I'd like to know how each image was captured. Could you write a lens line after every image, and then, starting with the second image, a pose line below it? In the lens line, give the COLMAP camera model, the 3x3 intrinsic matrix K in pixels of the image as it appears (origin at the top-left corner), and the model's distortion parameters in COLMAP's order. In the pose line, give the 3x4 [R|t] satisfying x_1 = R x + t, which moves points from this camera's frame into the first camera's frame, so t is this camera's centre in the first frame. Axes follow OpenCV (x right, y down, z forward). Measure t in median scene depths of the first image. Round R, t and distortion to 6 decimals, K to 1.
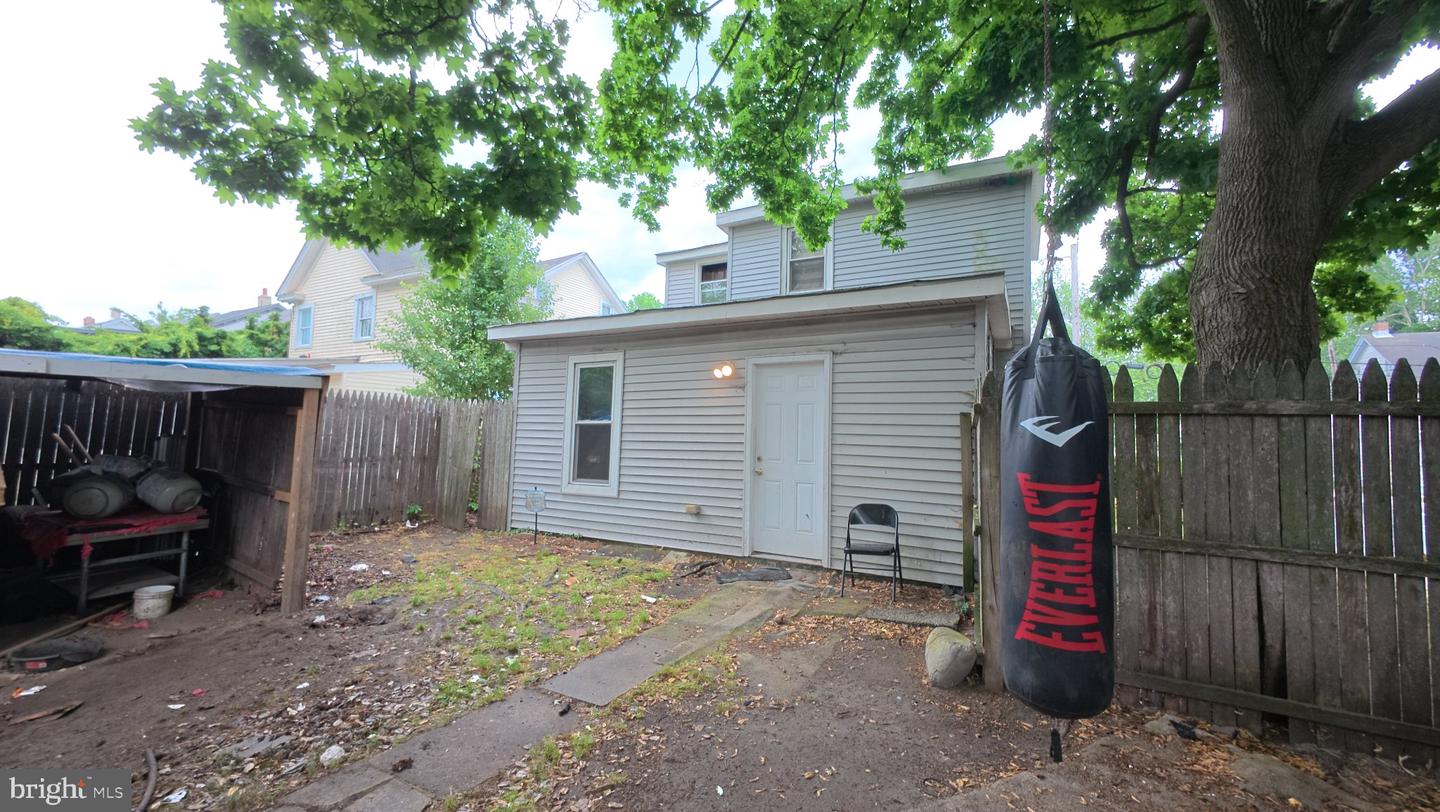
lens RADIAL K [[560.9, 0, 719.1], [0, 560.9, 403.3], [0, 0, 1]] dist [-0.000066, 0.000063]
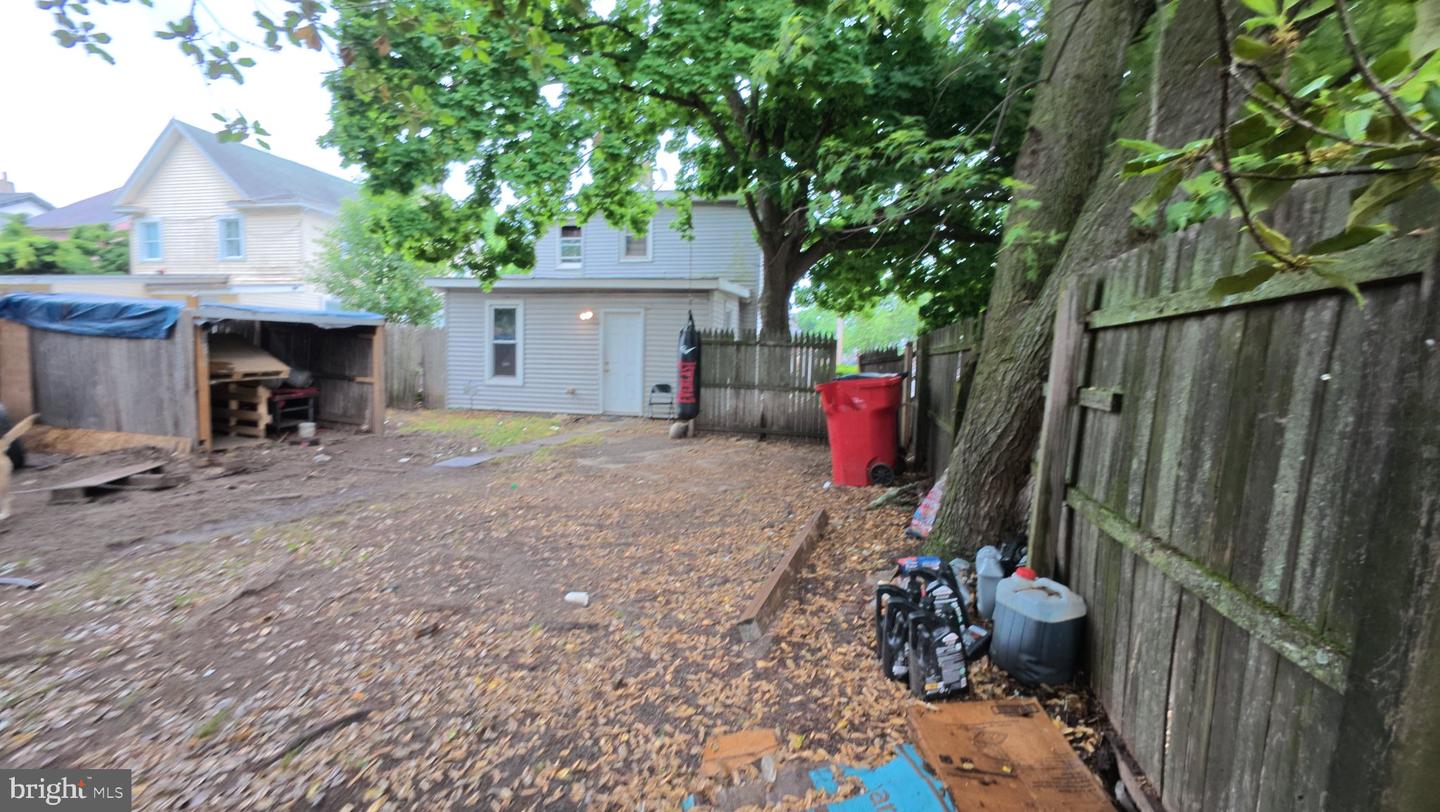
lens RADIAL K [[560.9, 0, 719.1], [0, 560.9, 403.3], [0, 0, 1]] dist [-0.000066, 0.000063]
pose [[0.963361, -0.017659, 0.267627, -0.061332], [-0.022004, 0.989263, 0.144480, -0.040454], [-0.267305, -0.145075, 0.952629, -0.777850]]
